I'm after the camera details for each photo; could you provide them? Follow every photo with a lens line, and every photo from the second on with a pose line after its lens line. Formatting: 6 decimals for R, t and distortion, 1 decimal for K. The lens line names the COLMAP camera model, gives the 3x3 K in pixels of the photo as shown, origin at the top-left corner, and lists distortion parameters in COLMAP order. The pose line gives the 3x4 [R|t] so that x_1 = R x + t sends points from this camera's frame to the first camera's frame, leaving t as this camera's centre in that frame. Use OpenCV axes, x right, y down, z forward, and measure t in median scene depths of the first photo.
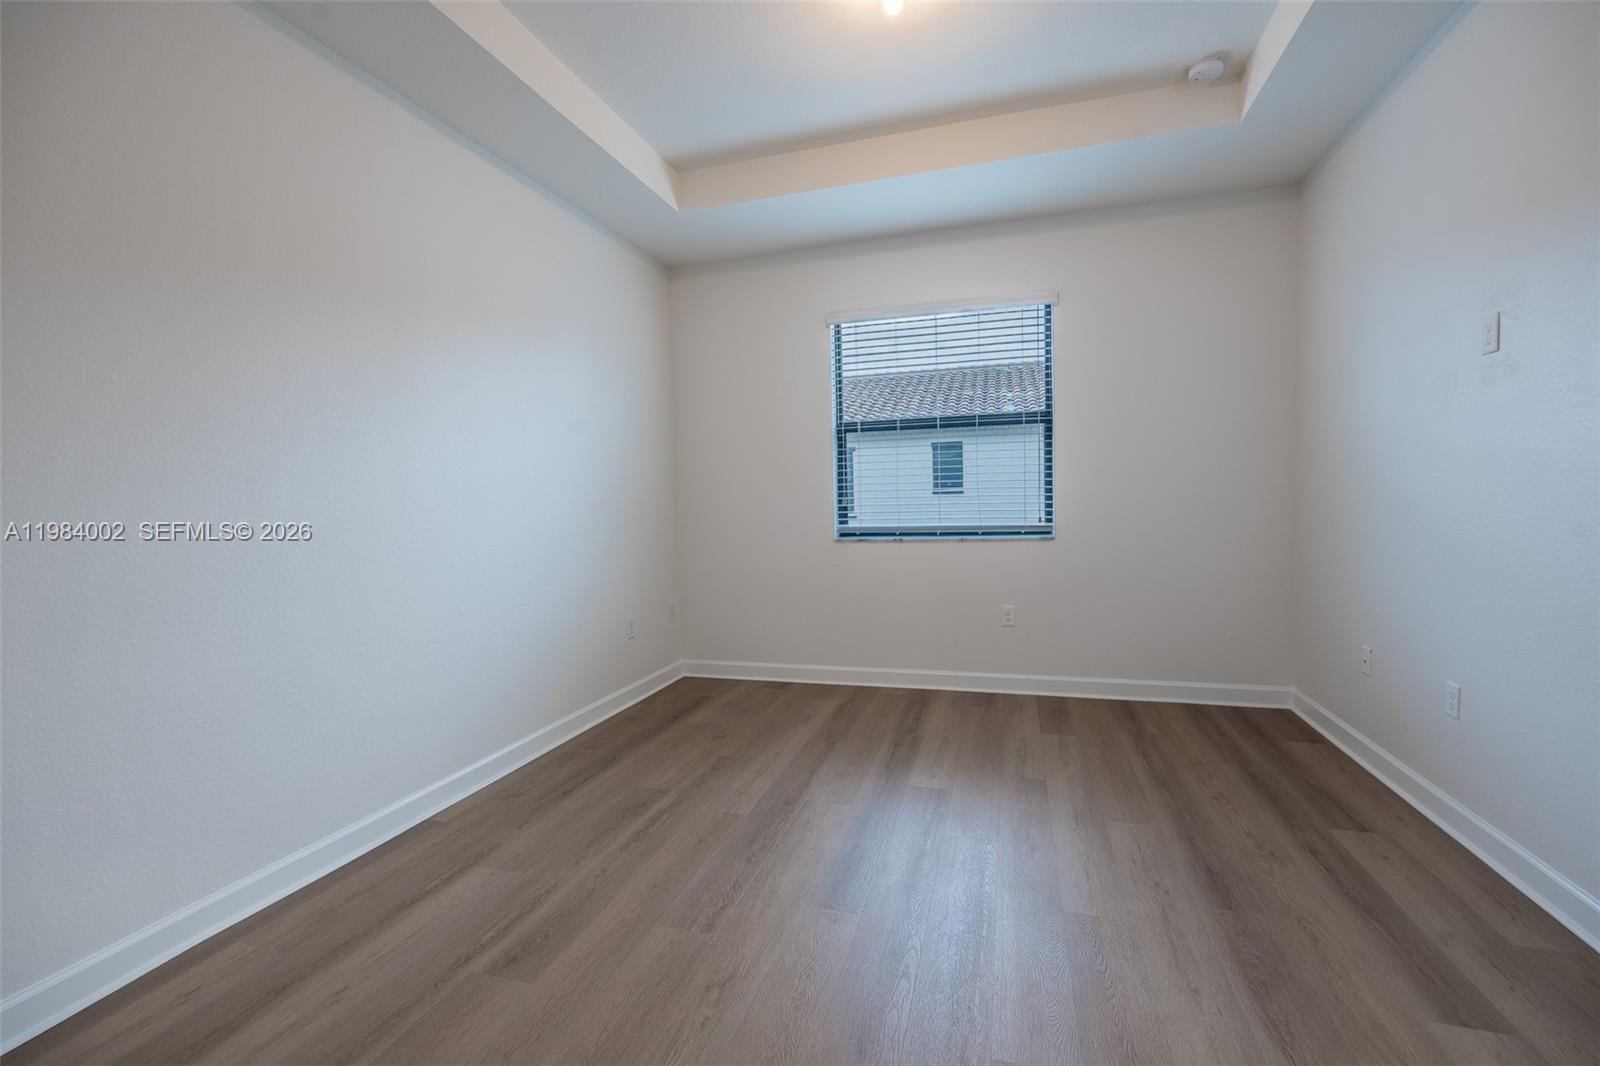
lens RADIAL K [[699.3, 0, 803.9], [0, 699.3, 527.0], [0, 0, 1]] dist [0.004929, -0.001530]
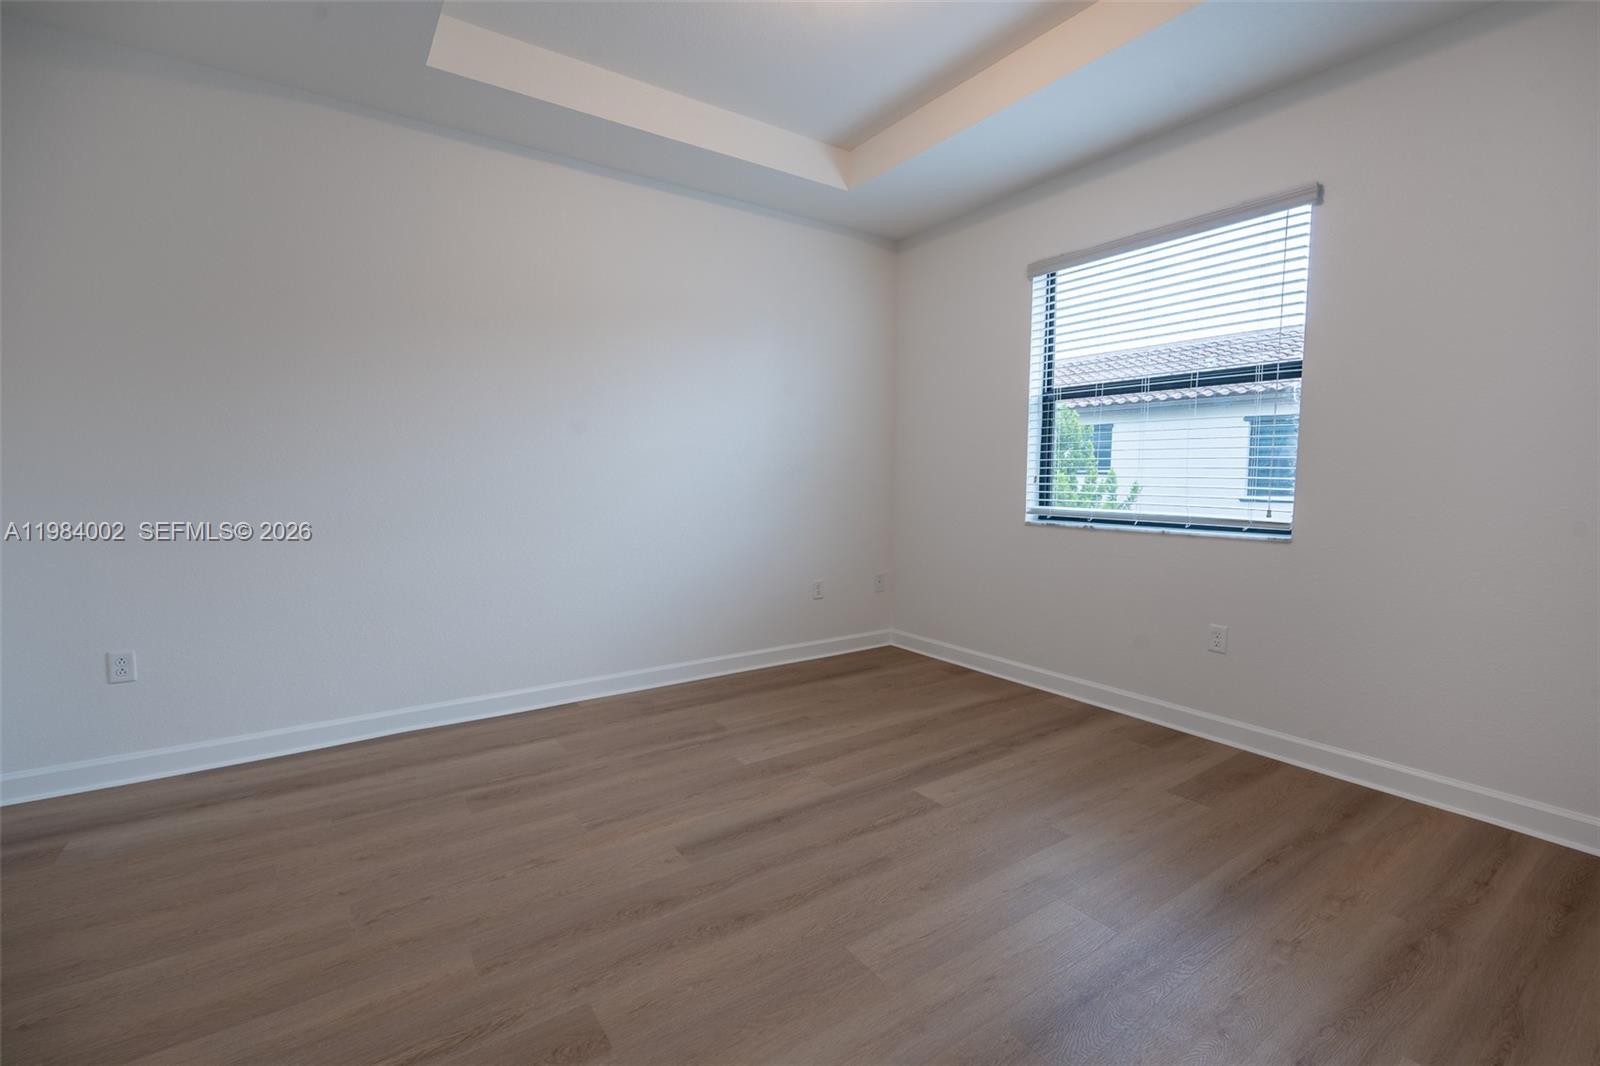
lens RADIAL K [[699.3, 0, 792.3], [0, 699.3, 534.0], [0, 0, 1]] dist [0.004929, -0.001530]
pose [[0.778241, 0.079187, -0.622952, 0.435767], [-0.043330, 0.996425, 0.072531, -0.021797], [0.626469, -0.029454, 0.778890, 0.141779]]
